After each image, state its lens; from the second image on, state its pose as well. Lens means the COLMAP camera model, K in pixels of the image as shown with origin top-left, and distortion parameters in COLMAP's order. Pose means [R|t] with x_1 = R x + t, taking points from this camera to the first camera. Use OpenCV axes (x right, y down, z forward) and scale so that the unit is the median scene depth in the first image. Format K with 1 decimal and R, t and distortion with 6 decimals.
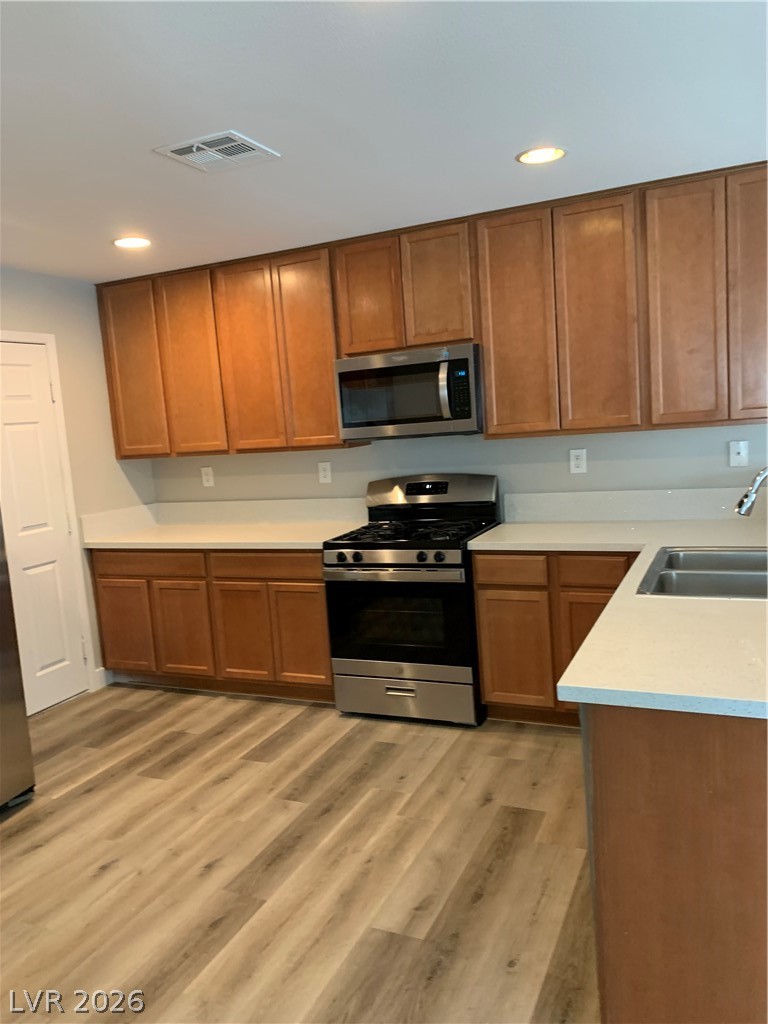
lens RADIAL K [[774.2, 0, 384.0], [0, 774.2, 512.0], [0, 0, 1]] dist [0.063717, -0.059327]
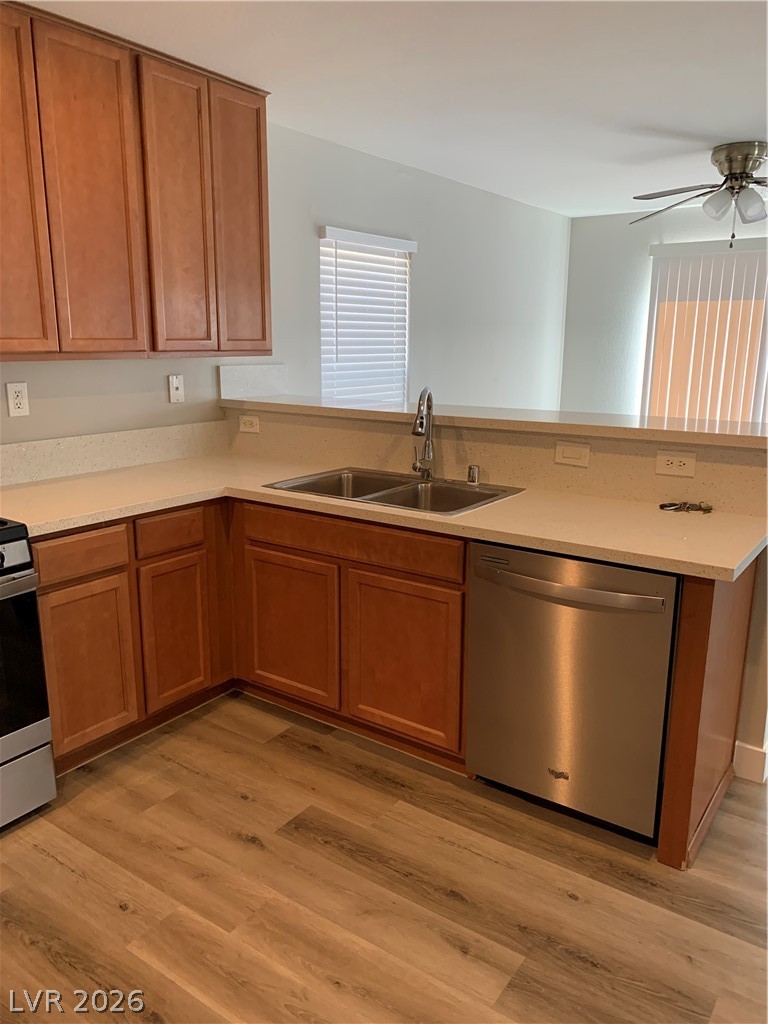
lens RADIAL K [[774.2, 0, 384.0], [0, 774.2, 512.0], [0, 0, 1]] dist [0.063717, -0.059327]
pose [[0.205822, -0.146896, 0.967501, -0.427359], [0.102112, 0.986496, 0.128057, -0.022539], [-0.973247, 0.072437, 0.218042, 0.560088]]
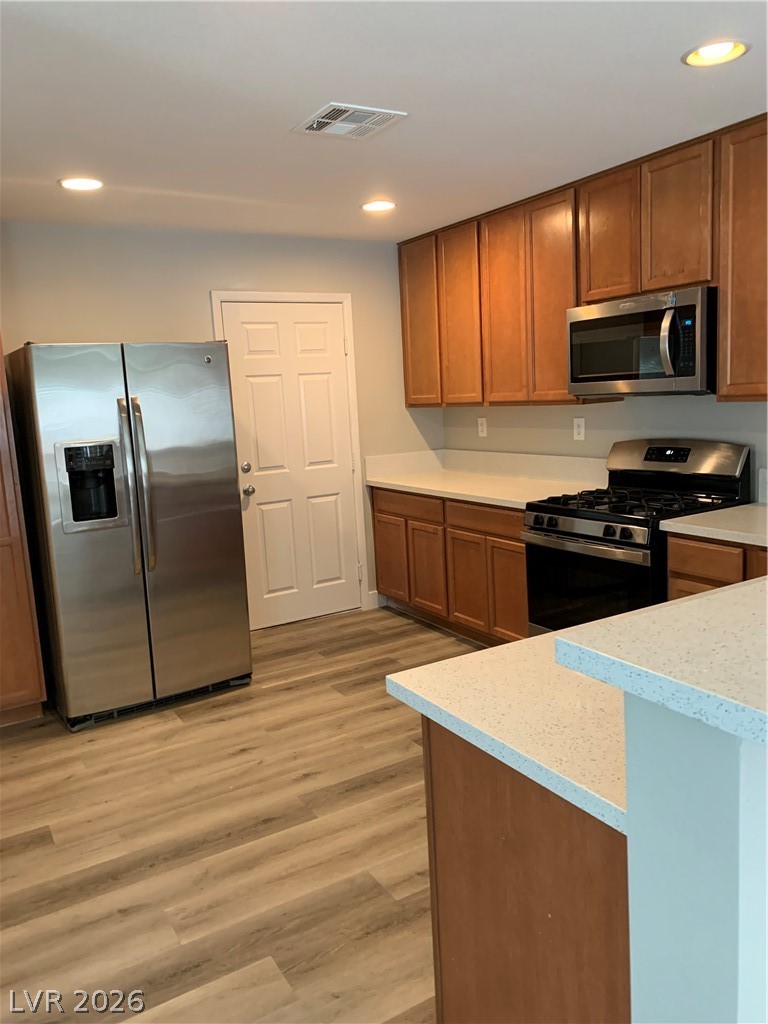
lens RADIAL K [[782.9, 0, 417.2], [0, 782.9, 511.2], [0, 0, 1]] dist [0.107209, -0.227859]
pose [[0.825163, 0.114314, -0.553208, 0.352264], [-0.071328, 0.992557, 0.098707, -0.037848], [0.560374, -0.041990, 0.827175, 0.108879]]
